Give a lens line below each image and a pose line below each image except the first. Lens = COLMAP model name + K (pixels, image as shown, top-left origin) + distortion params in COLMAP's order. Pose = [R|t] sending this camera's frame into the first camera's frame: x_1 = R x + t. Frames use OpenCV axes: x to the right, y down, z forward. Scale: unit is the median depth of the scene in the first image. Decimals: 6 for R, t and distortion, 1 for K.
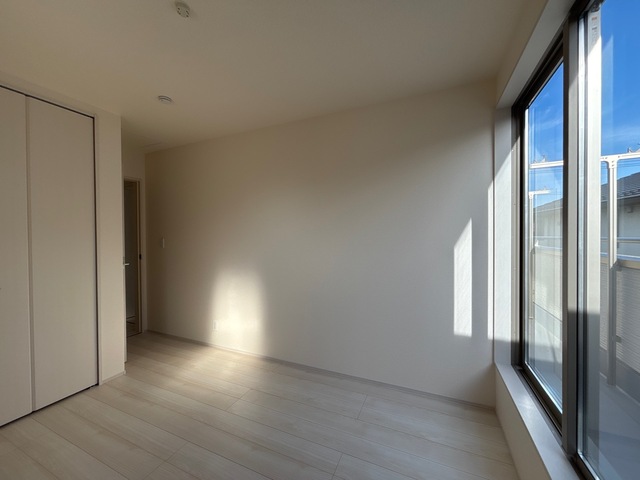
lens RADIAL K [[257.4, 0, 320.0], [0, 257.4, 238.6], [0, 0, 1]] dist [-0.004310, -0.000737]
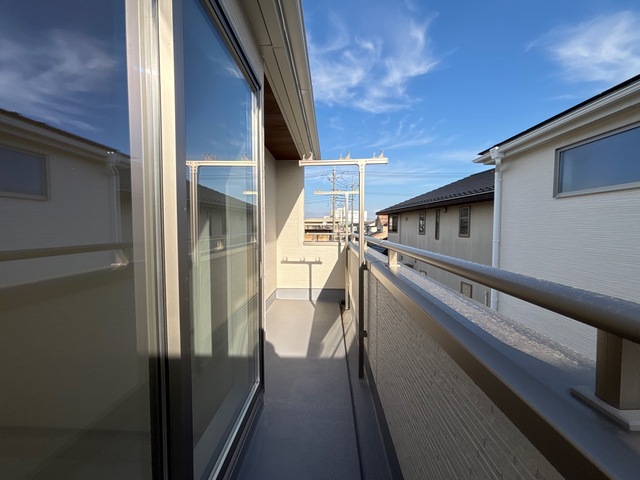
lens RADIAL K [[257.4, 0, 320.3], [0, 257.4, 240.4], [0, 0, 1]] dist [-0.004310, -0.000737]
pose [[0.930692, -0.009405, 0.365682, 0.610753], [-0.005682, 0.999177, 0.040158, -0.038620], [-0.365759, -0.039452, 0.929873, 0.085309]]
